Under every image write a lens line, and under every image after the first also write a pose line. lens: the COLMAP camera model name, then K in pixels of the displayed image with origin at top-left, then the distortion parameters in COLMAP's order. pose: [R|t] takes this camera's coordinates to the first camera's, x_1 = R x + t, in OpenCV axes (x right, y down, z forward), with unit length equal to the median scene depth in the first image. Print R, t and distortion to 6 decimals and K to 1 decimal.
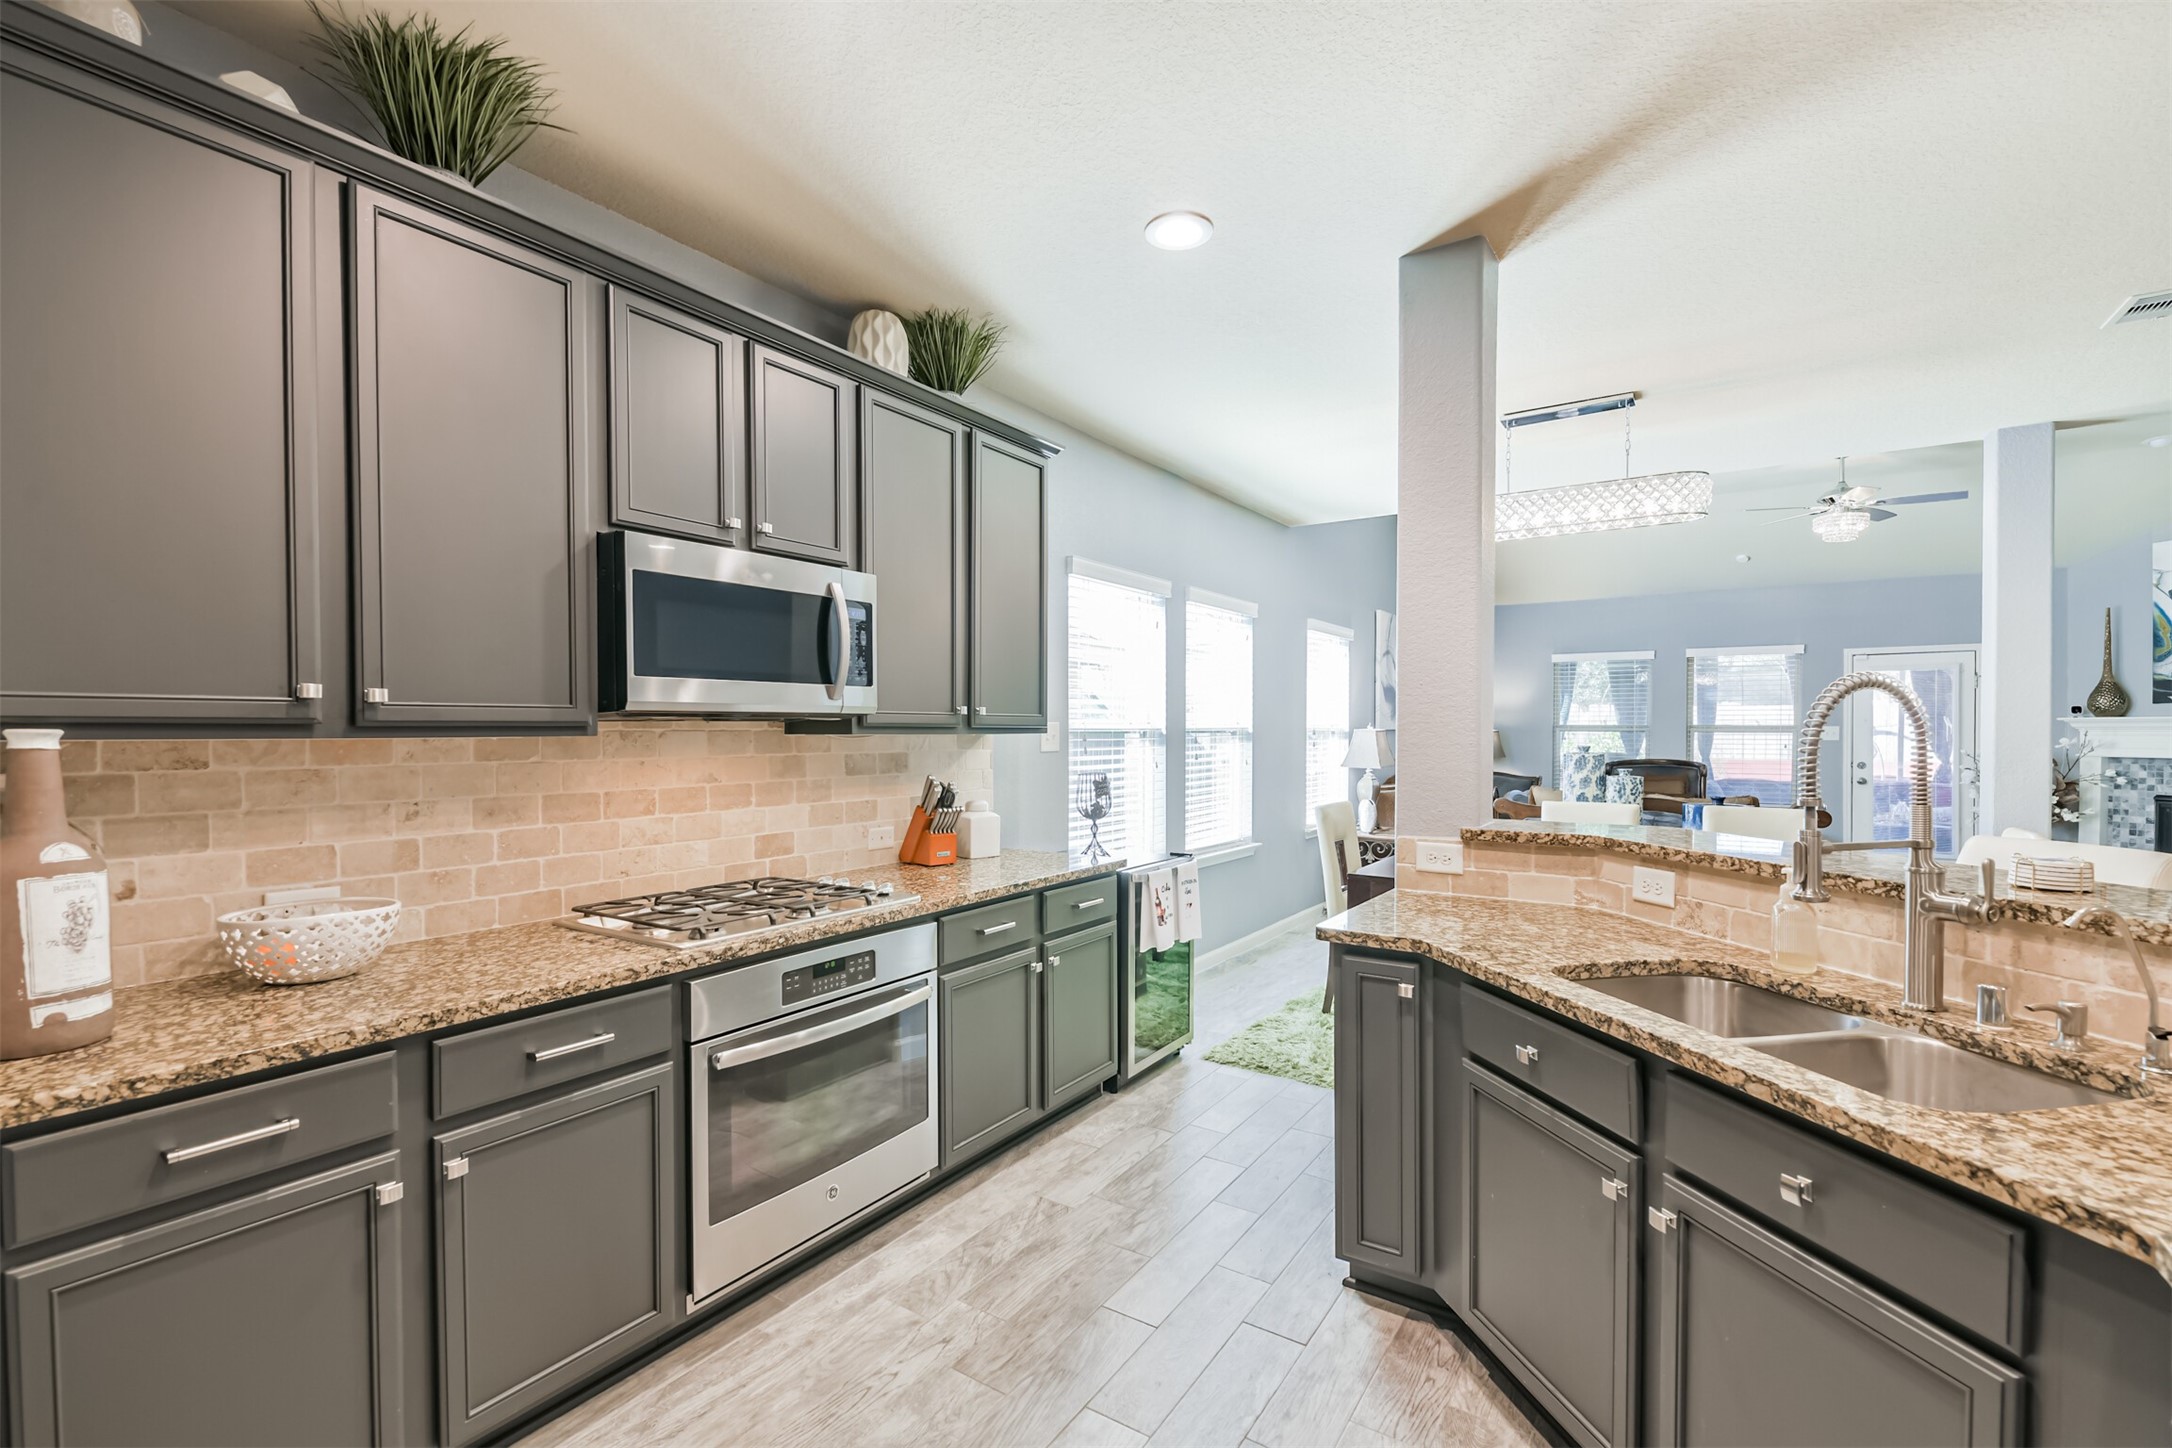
lens RADIAL K [[935.7, 0, 1079.5], [0, 935.7, 737.5], [0, 0, 1]] dist [0.016078, -0.005567]
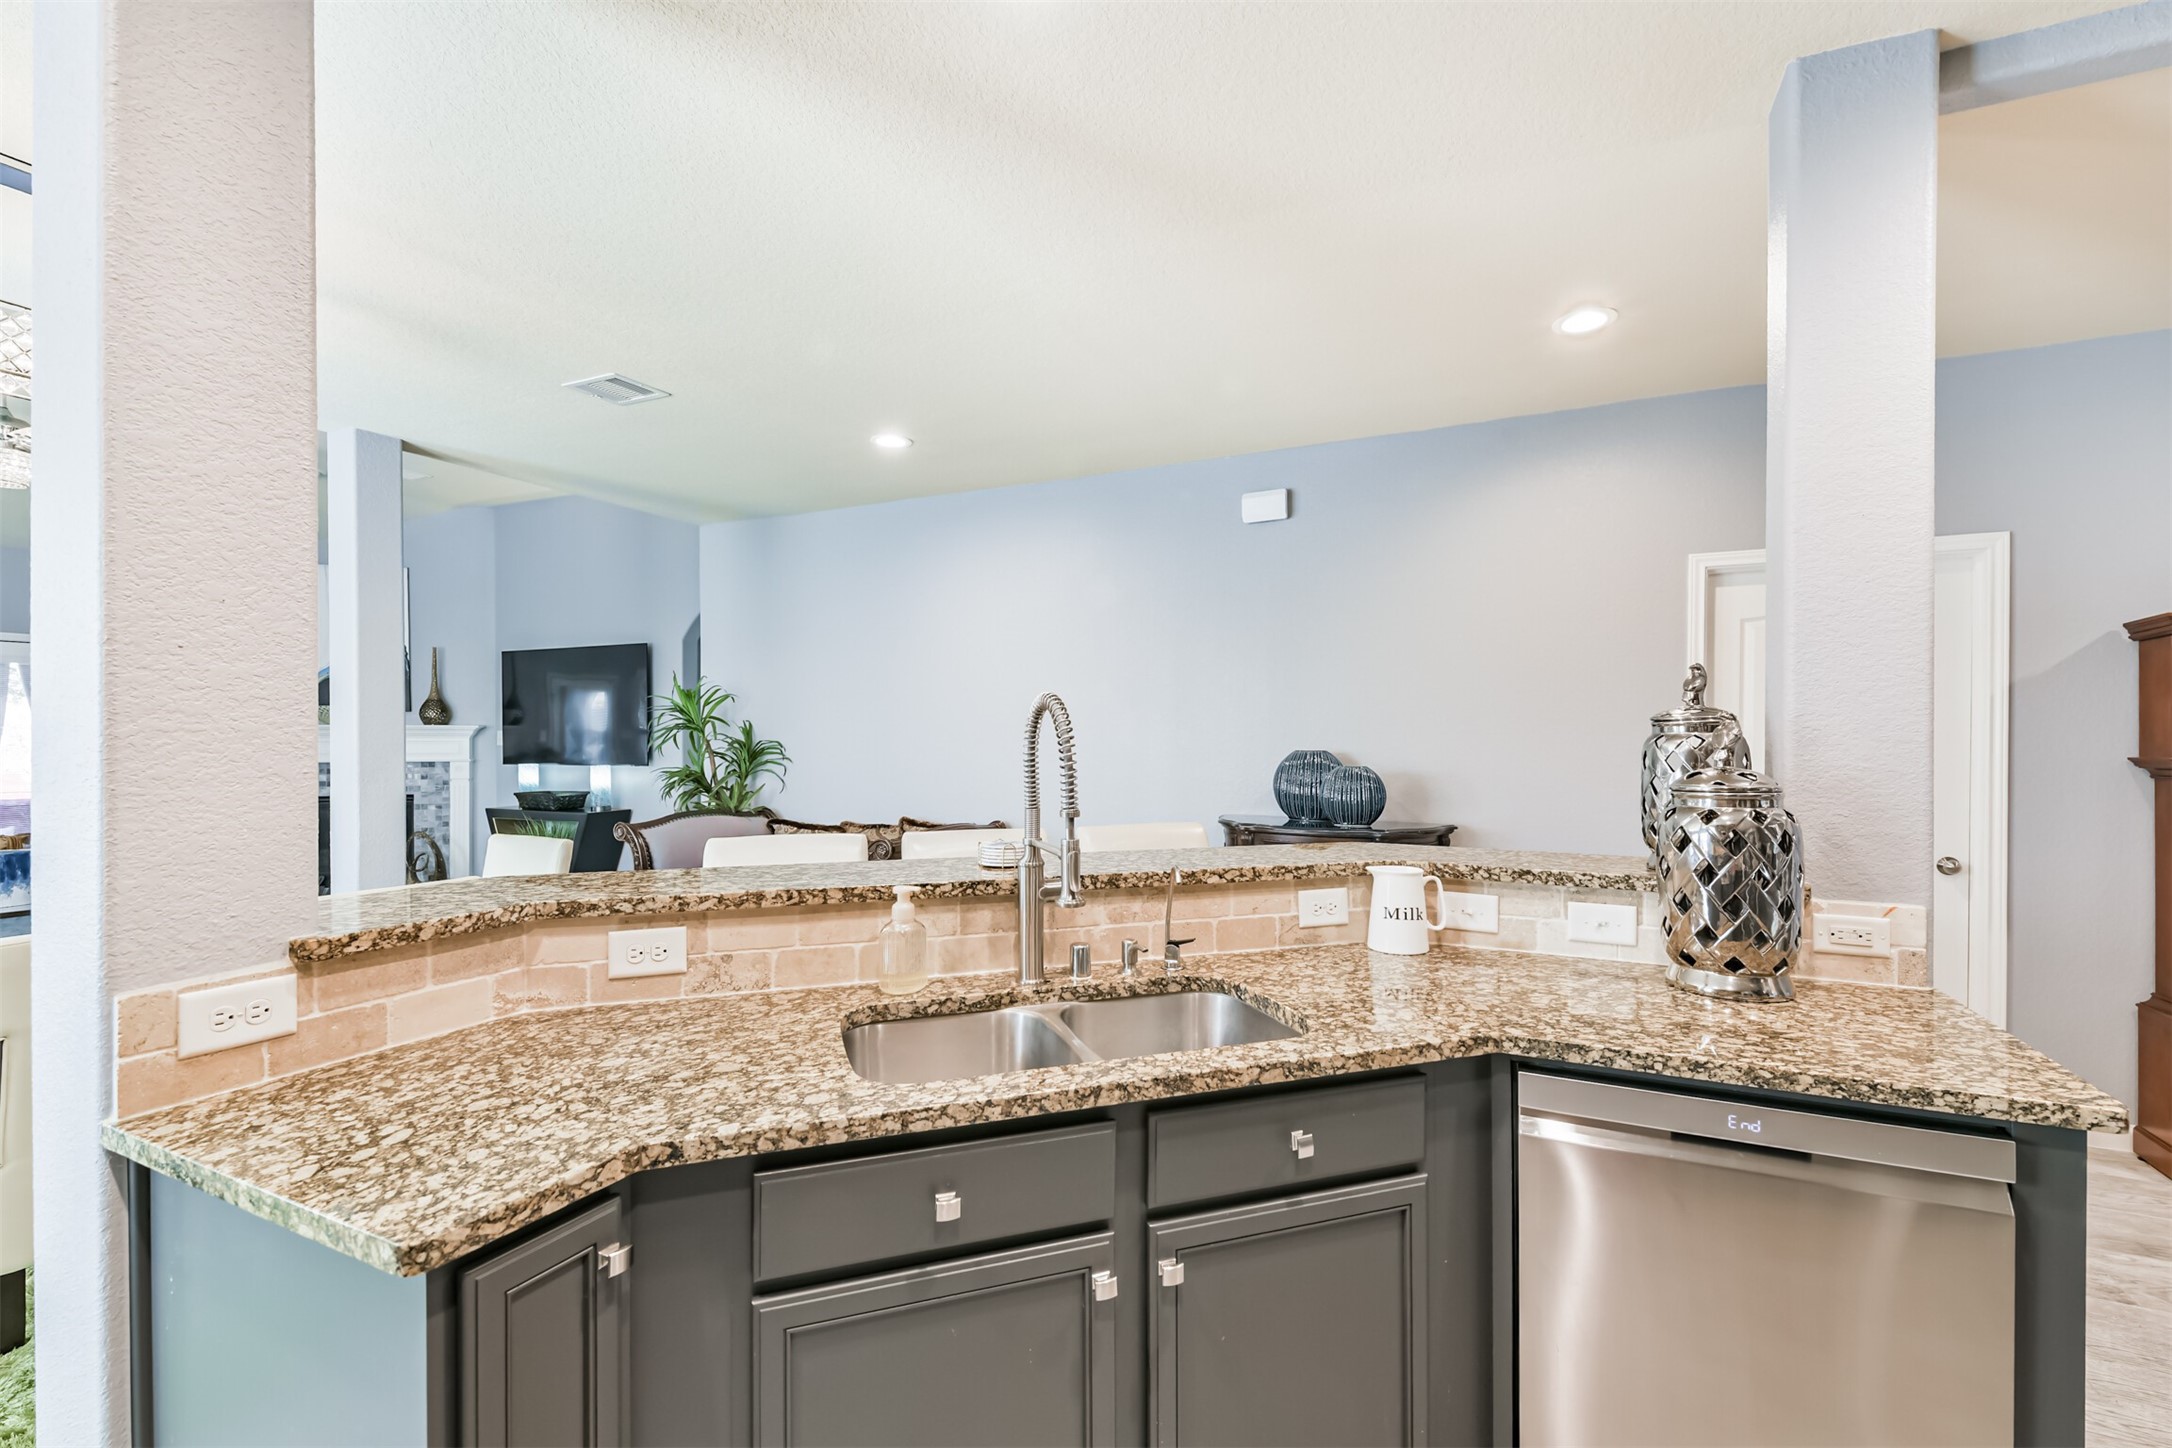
lens RADIAL K [[935.7, 0, 1093.2], [0, 935.7, 735.7], [0, 0, 1]] dist [0.016078, -0.005567]
pose [[-0.145135, -0.000343, 0.989412, -0.160031], [0.006485, 0.999978, 0.001298, -0.011406], [-0.989391, 0.006605, -0.145130, 0.665972]]
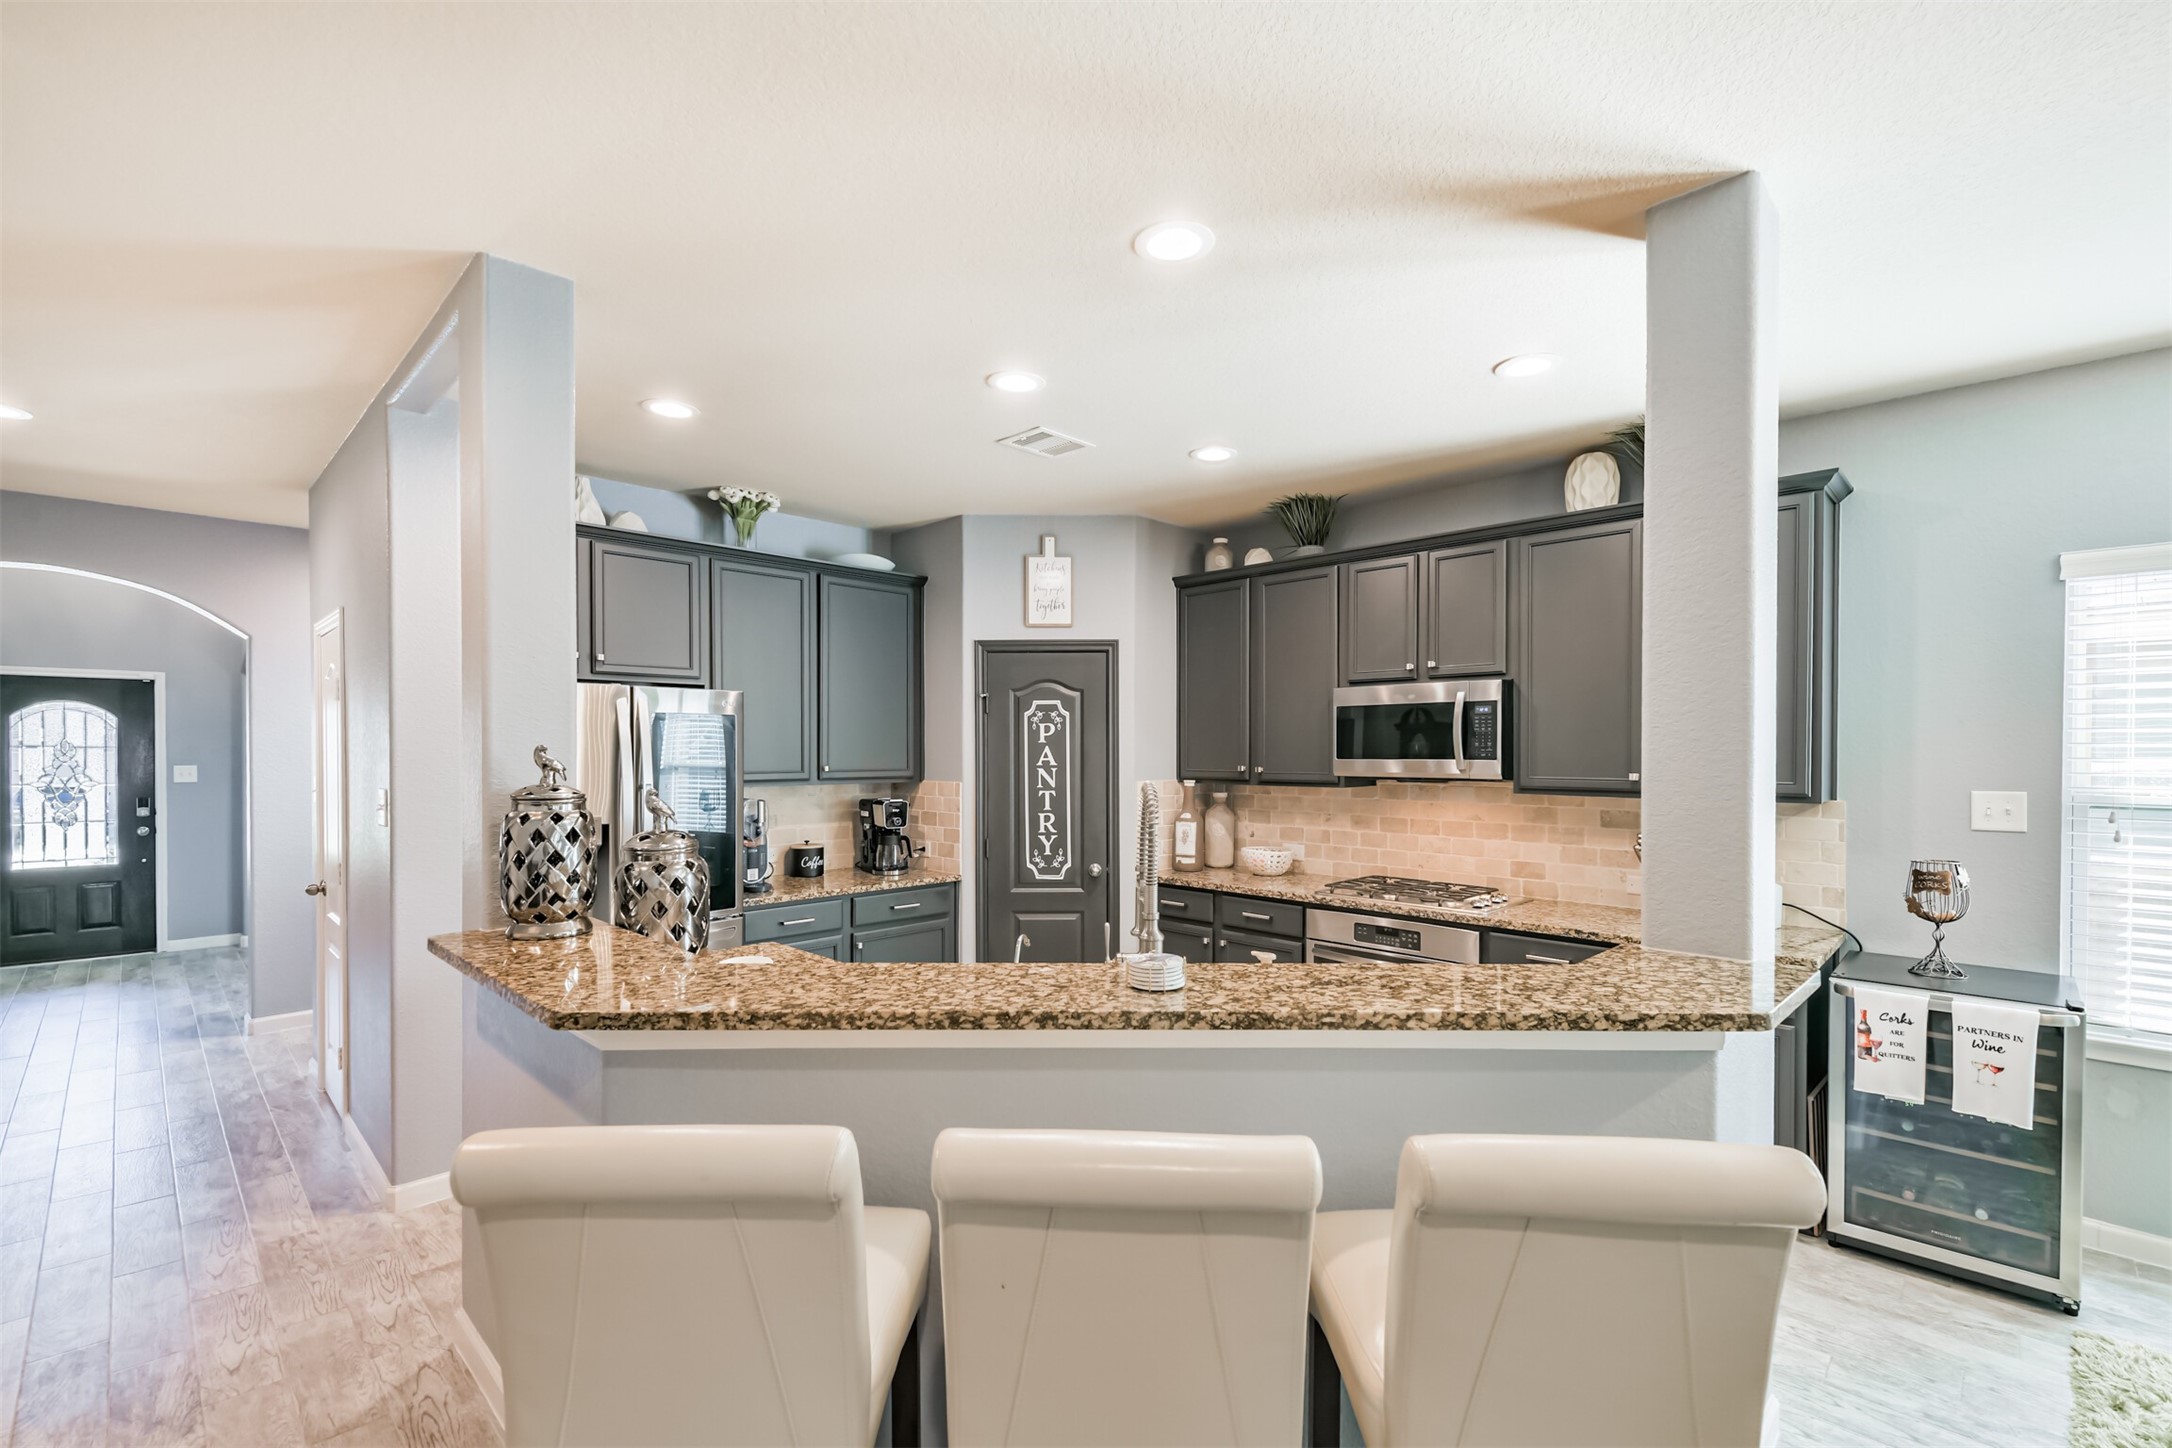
lens RADIAL K [[935.7, 0, 1088.7], [0, 935.7, 758.1], [0, 0, 1]] dist [0.016078, -0.005567]
pose [[-0.177156, 0.010575, -0.984126, 1.314170], [-0.008410, 0.999889, 0.012259, -0.071849], [0.984147, 0.010449, -0.177048, 0.682535]]
